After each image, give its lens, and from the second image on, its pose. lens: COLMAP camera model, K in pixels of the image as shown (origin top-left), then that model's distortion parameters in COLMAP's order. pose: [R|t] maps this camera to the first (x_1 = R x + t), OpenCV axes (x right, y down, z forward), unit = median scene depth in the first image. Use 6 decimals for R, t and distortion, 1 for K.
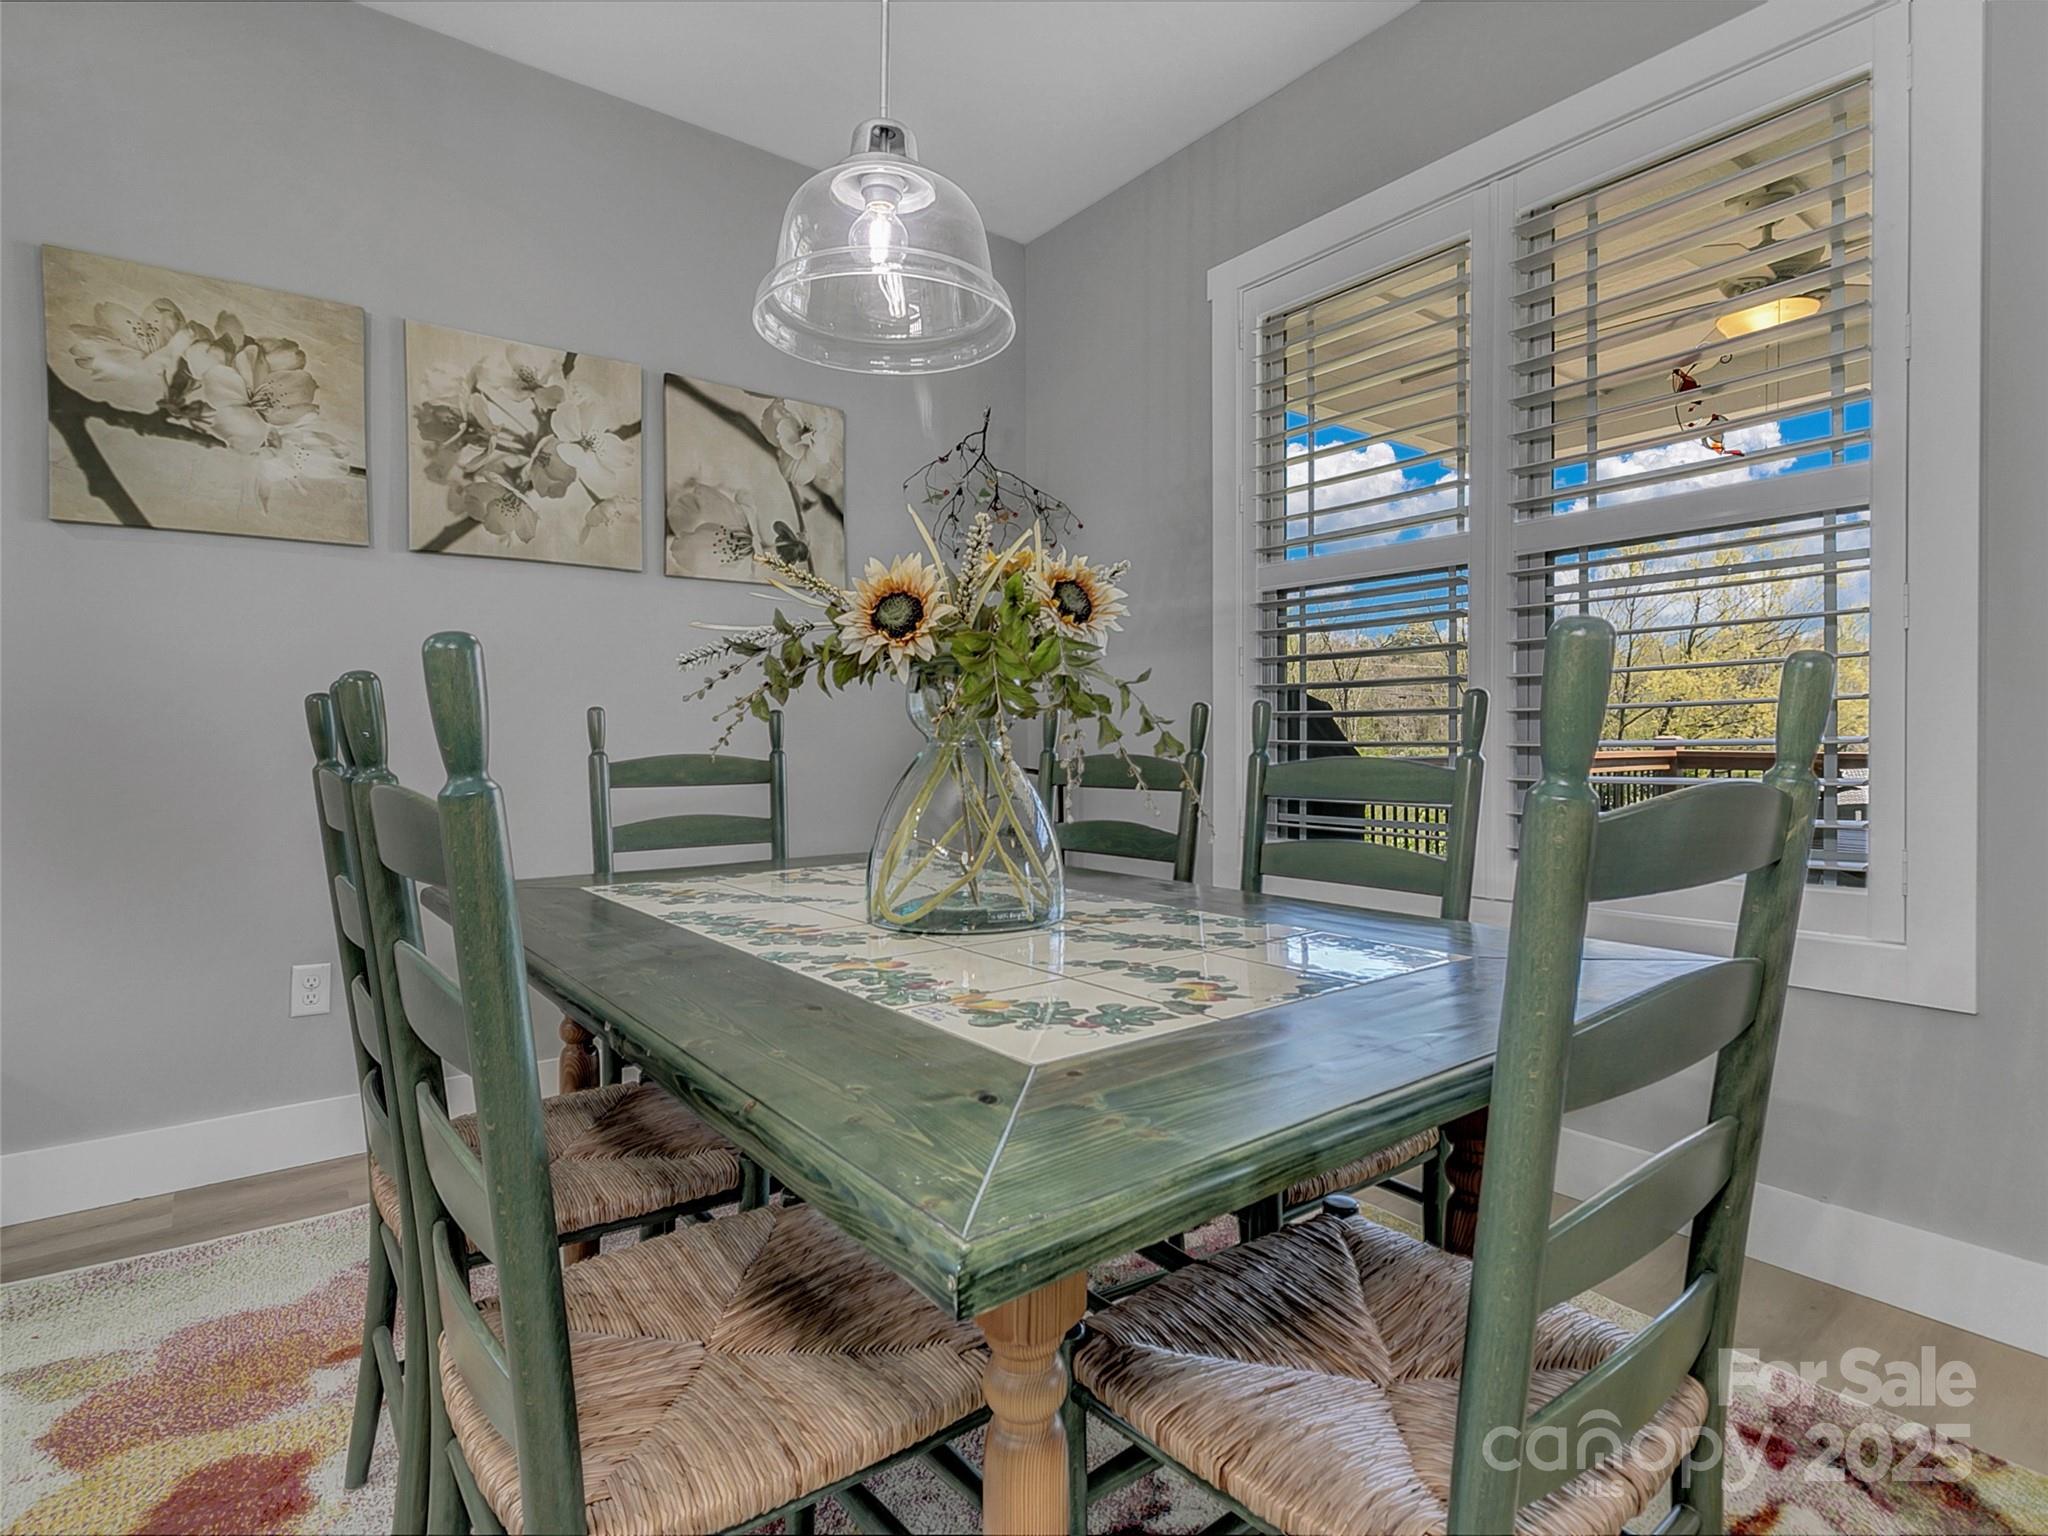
lens RADIAL K [[1059.7, 0, 1009.5], [0, 1059.7, 731.7], [0, 0, 1]] dist [0.006643, -0.002465]
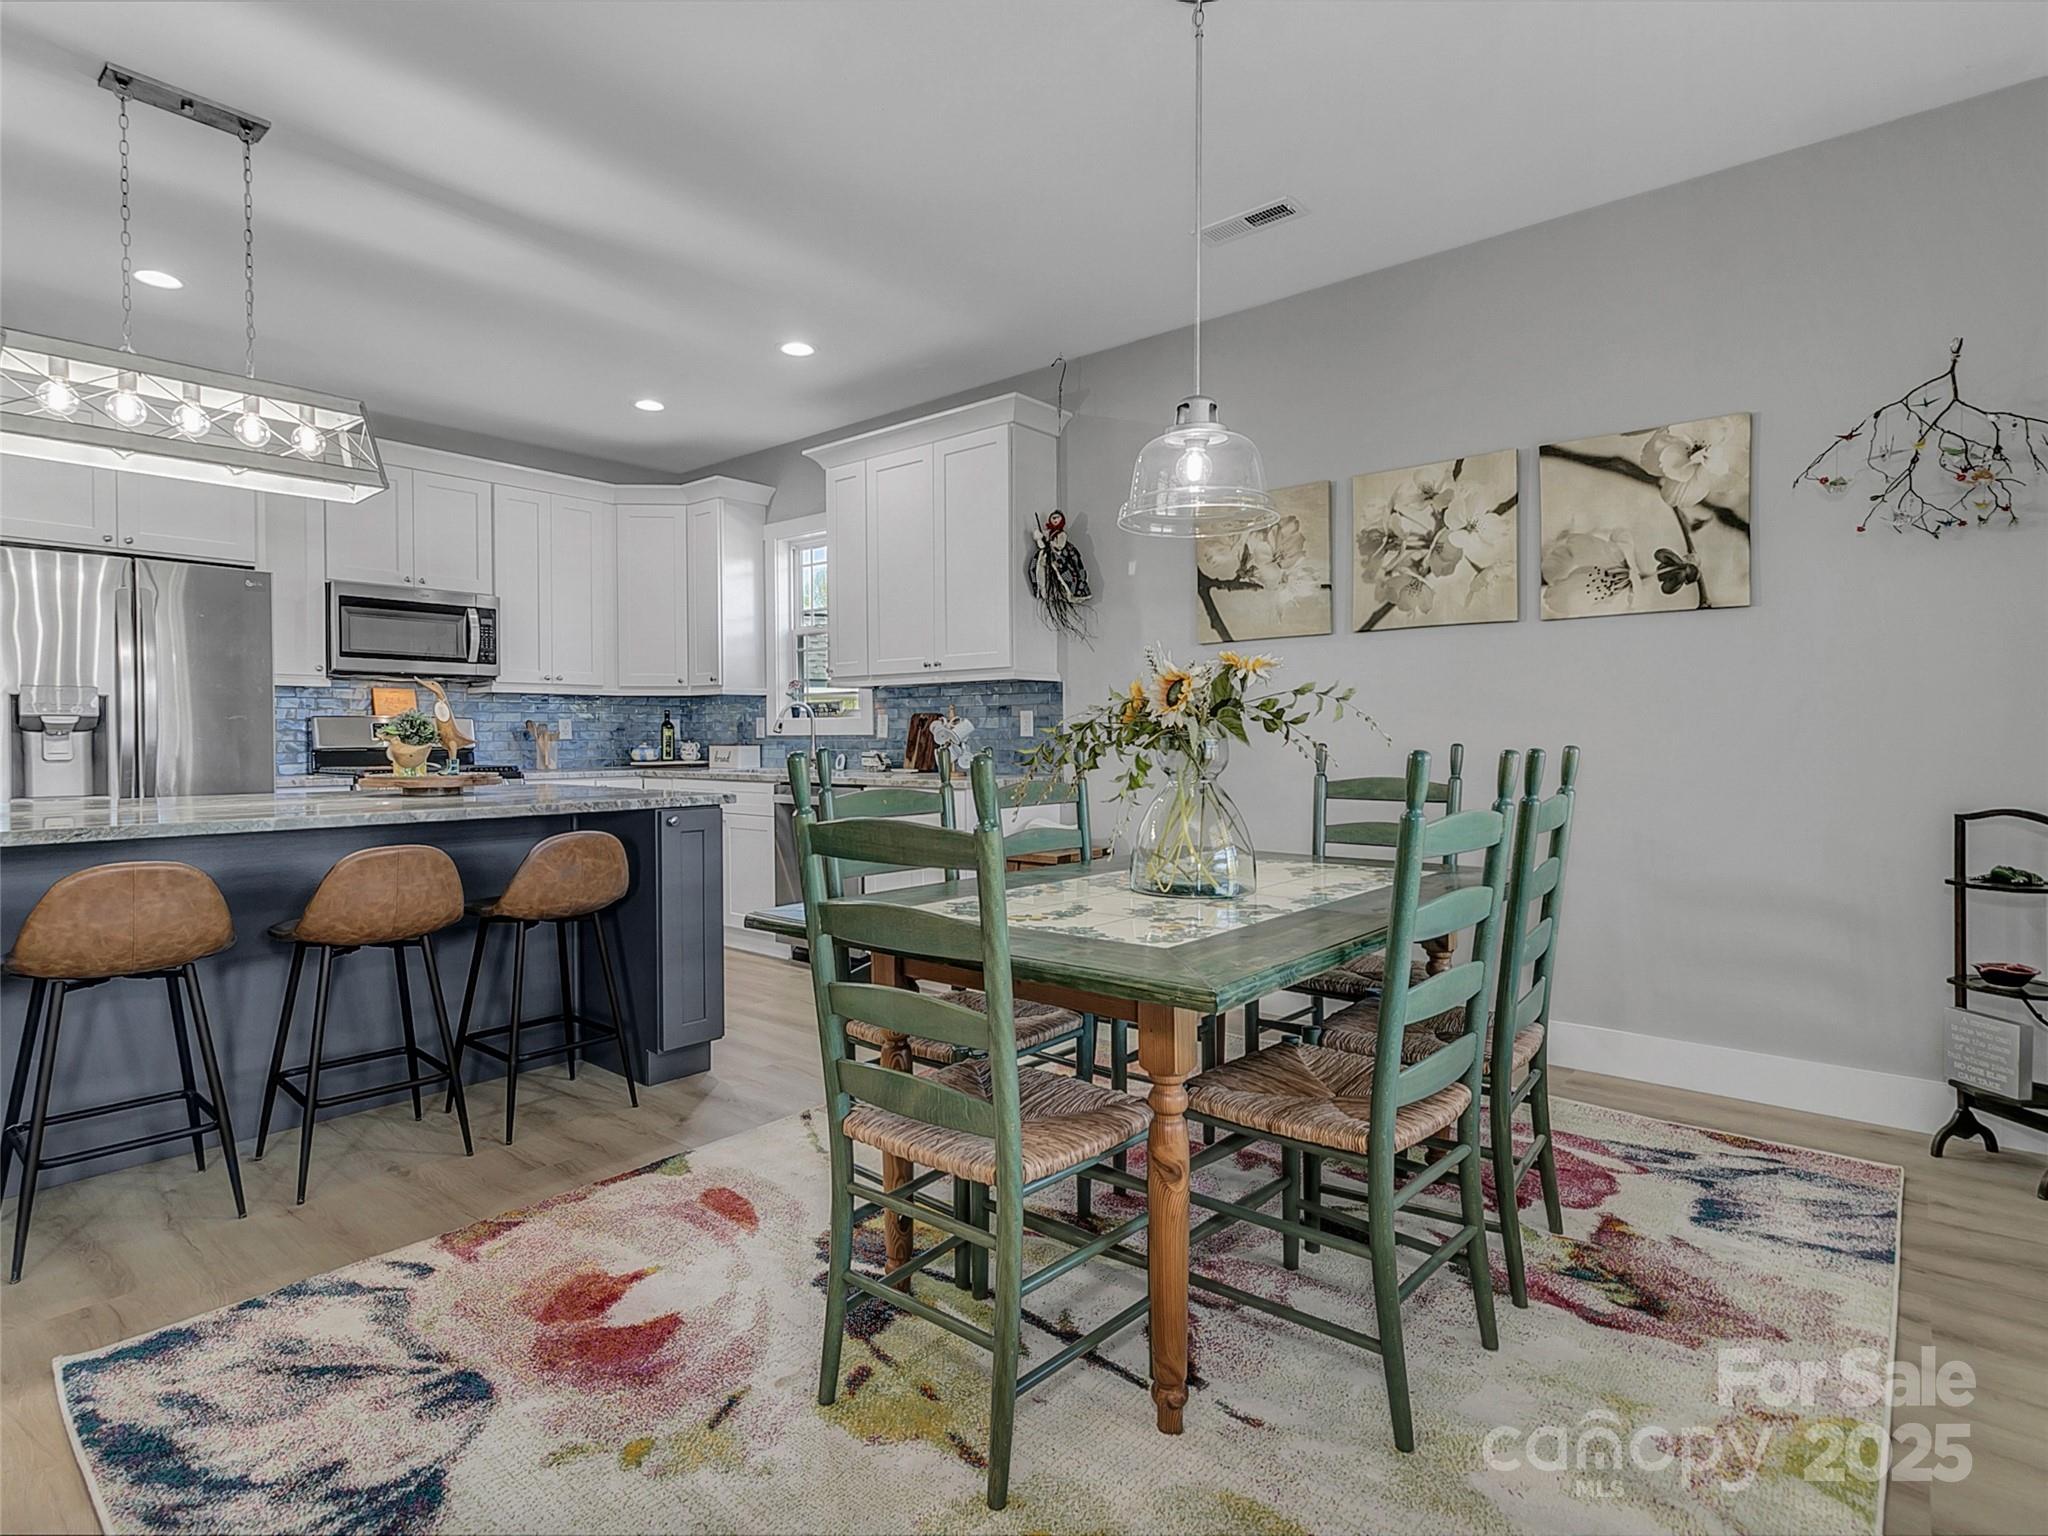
lens RADIAL K [[1059.7, 0, 1021.0], [0, 1059.7, 748.5], [0, 0, 1]] dist [0.006643, -0.002465]
pose [[0.212022, 0.019329, -0.977074, 0.754882], [0.011499, 0.999686, 0.022272, -0.041106], [0.977197, -0.015958, 0.211733, 0.202039]]
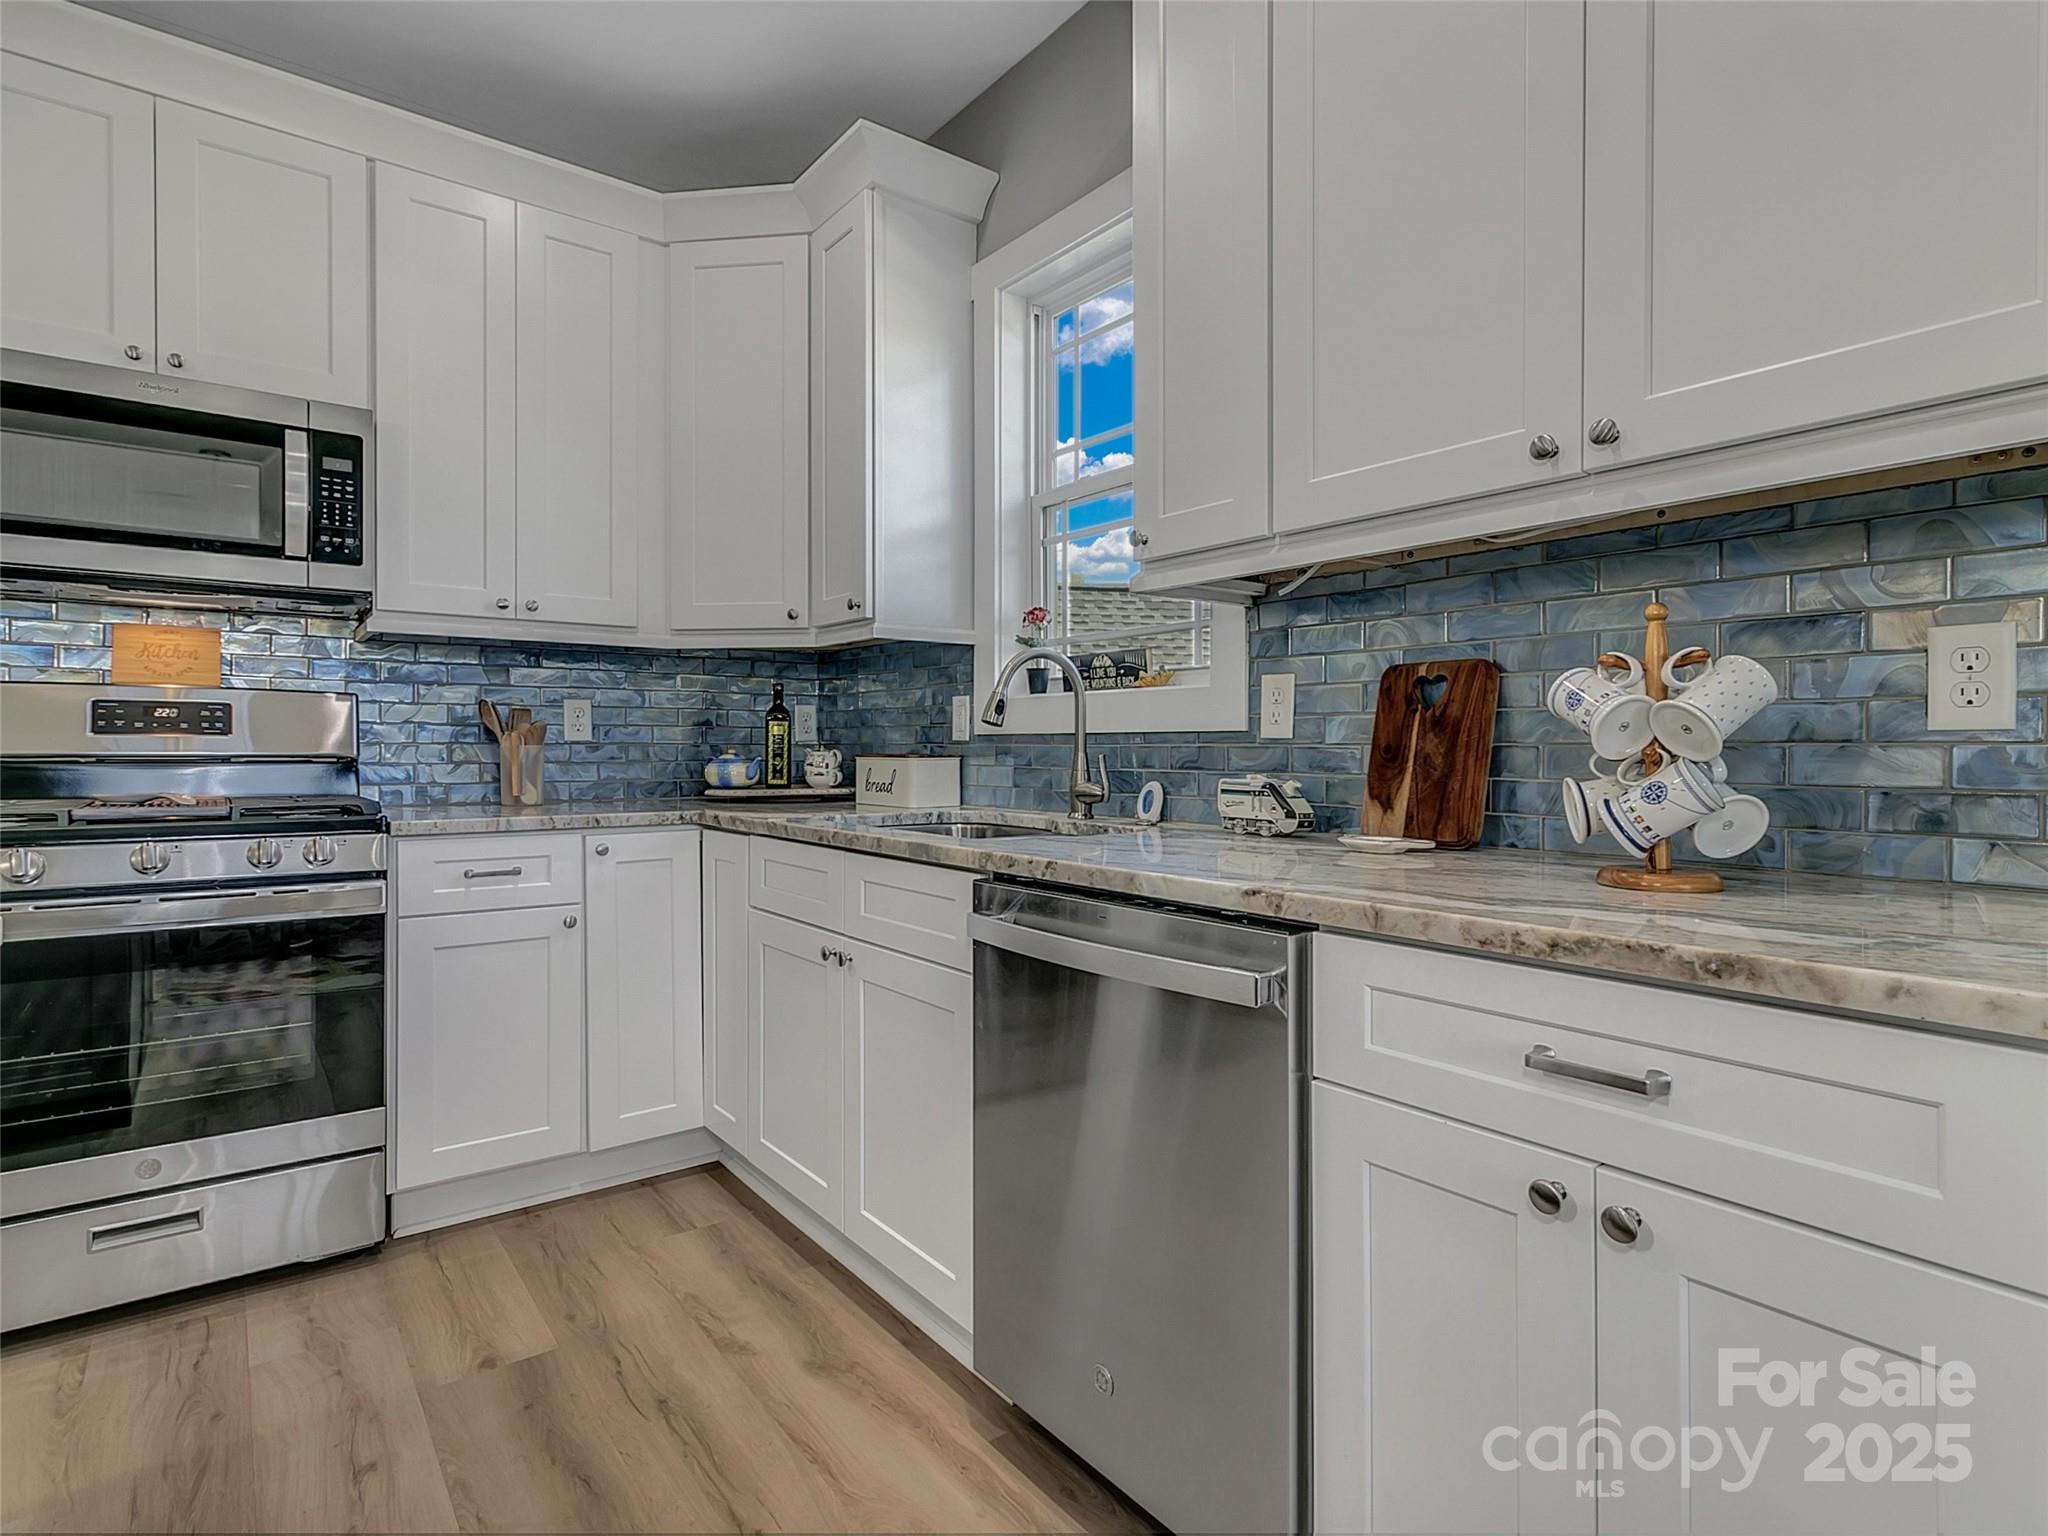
lens RADIAL K [[1059.7, 0, 1016.1], [0, 1059.7, 754.5], [0, 0, 1]] dist [0.006643, -0.002465]
pose [[-0.010742, 0.014390, -0.999839, -0.532044], [0.007324, 0.999871, 0.014312, -0.020824], [0.999915, -0.007169, -0.010846, 0.202385]]
